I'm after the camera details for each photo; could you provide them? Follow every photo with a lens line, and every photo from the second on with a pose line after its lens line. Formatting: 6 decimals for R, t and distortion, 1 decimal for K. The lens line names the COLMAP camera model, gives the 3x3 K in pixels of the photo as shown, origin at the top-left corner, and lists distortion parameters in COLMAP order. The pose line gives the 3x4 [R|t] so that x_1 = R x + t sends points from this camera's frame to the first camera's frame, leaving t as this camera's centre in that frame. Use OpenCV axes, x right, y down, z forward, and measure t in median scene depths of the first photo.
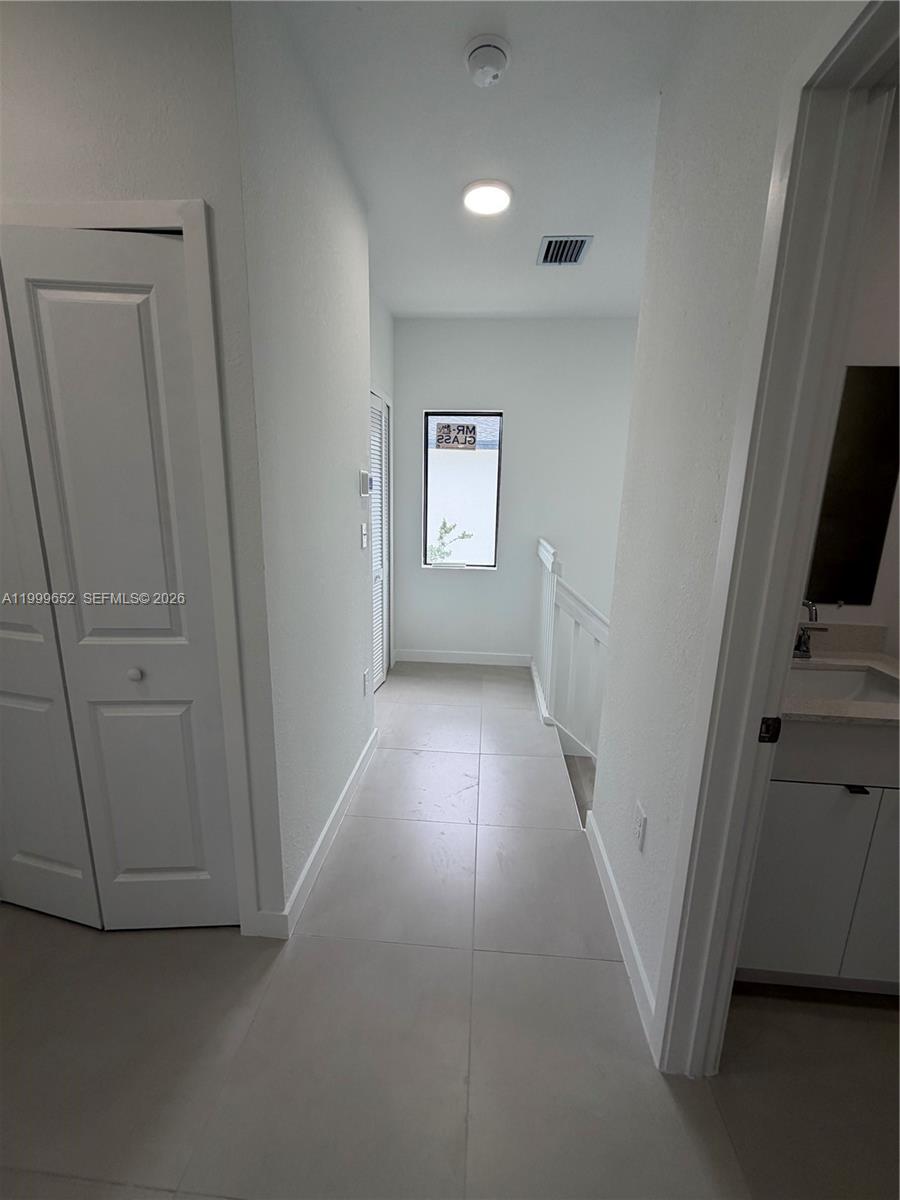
lens RADIAL K [[473.9, 0, 447.1], [0, 473.9, 594.4], [0, 0, 1]] dist [-0.004683, -0.000543]
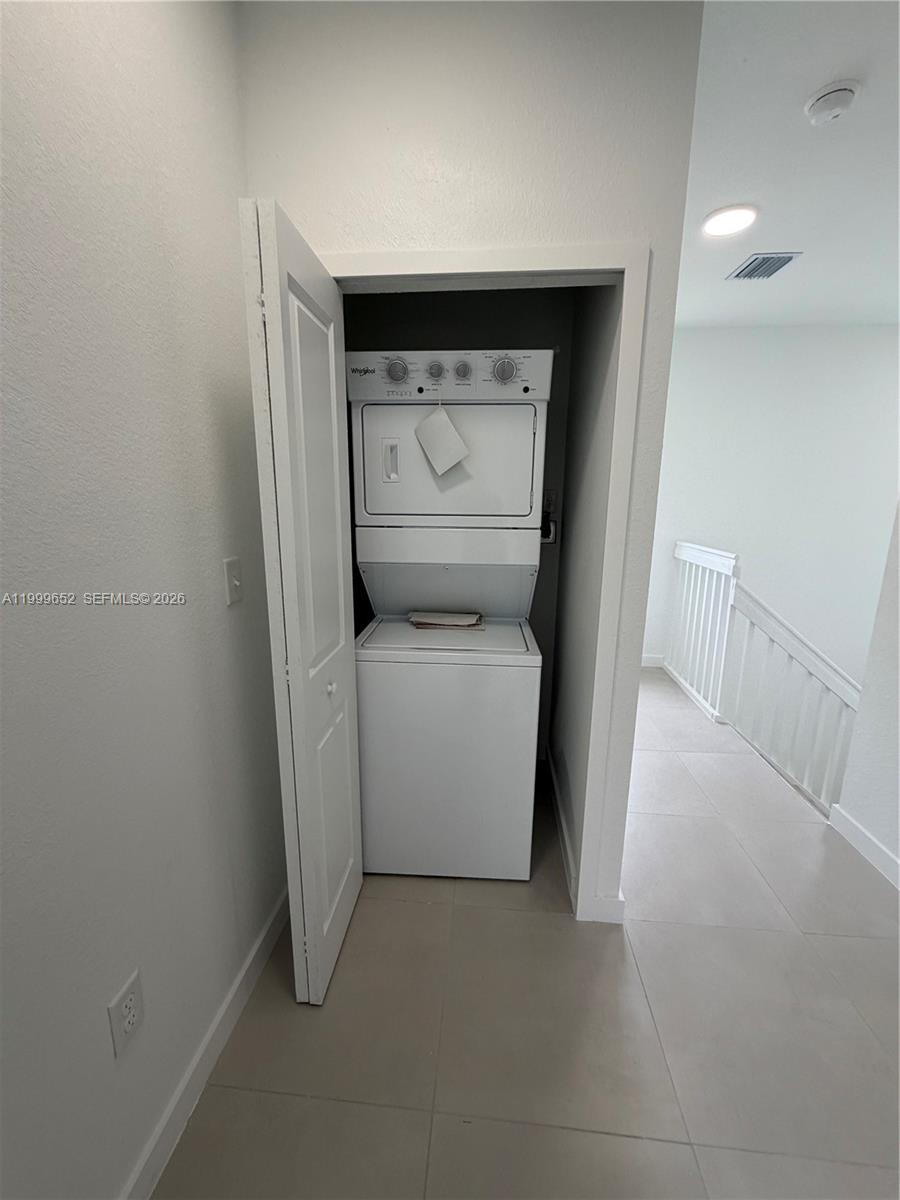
lens RADIAL K [[473.9, 0, 447.1], [0, 473.9, 594.4], [0, 0, 1]] dist [-0.004683, -0.000543]
pose [[0.999930, -0.005966, -0.010238, -0.334410], [0.005949, 0.999981, -0.001639, -0.006224], [0.010247, 0.001578, 0.999946, -0.032644]]
